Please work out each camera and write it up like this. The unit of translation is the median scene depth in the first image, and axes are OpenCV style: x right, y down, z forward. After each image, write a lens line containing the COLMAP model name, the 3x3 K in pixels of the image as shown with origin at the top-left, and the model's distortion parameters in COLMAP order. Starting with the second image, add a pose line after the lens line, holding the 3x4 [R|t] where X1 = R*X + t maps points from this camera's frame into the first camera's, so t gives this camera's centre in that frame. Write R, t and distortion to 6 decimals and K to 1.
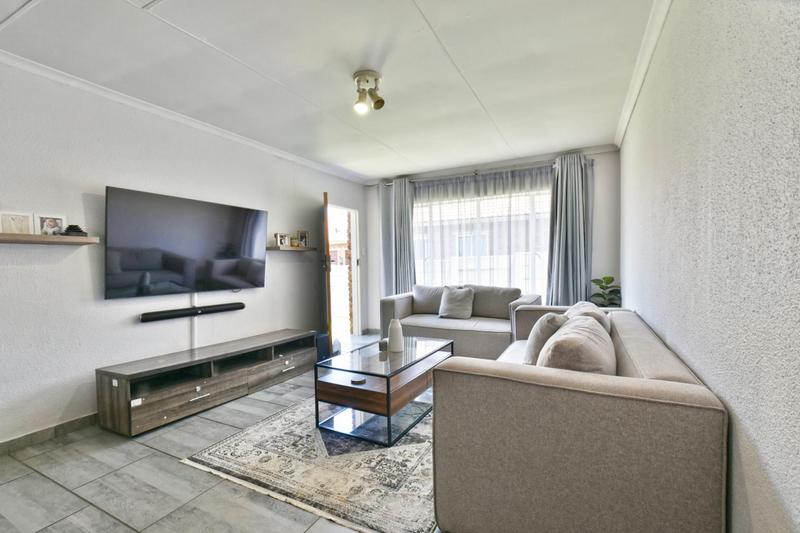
lens RADIAL K [[355.1, 0, 396.7], [0, 355.1, 274.2], [0, 0, 1]] dist [0.001822, -0.000458]
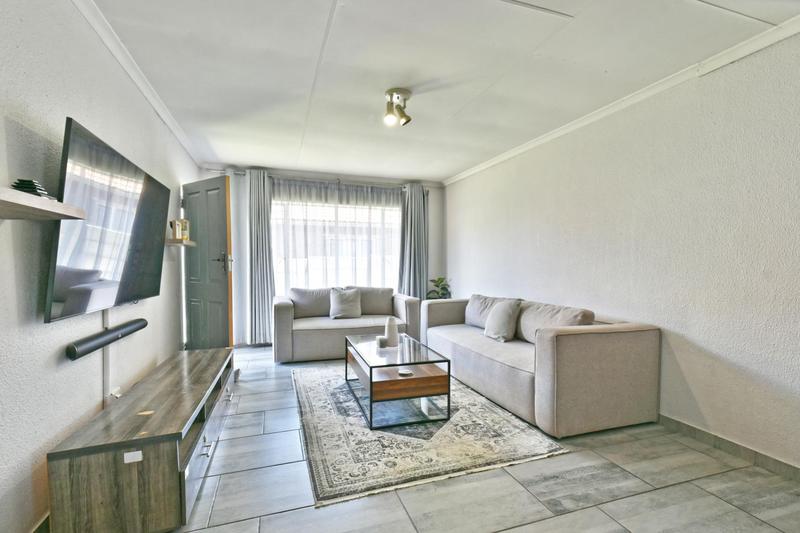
lens RADIAL K [[365.2, 0, 398.4], [0, 365.2, 275.5], [0, 0, 1]] dist [0.002976, 0.000321]
pose [[0.686293, -0.001192, 0.727324, -0.527877], [0.005842, 0.999975, -0.003873, 0.002413], [-0.727302, 0.006907, 0.686283, 0.140453]]
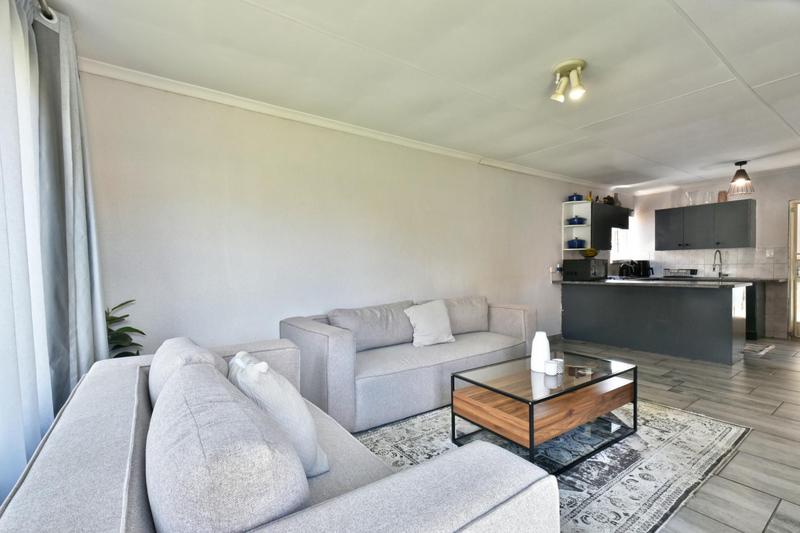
lens RADIAL K [[365.2, 0, 398.4], [0, 365.2, 275.5], [0, 0, 1]] dist [0.002976, 0.000321]
pose [[-0.892787, 0.020486, 0.450013, -0.061533], [0.044743, 0.998058, 0.043332, -0.035211], [-0.448251, 0.058822, -0.891970, 1.239363]]
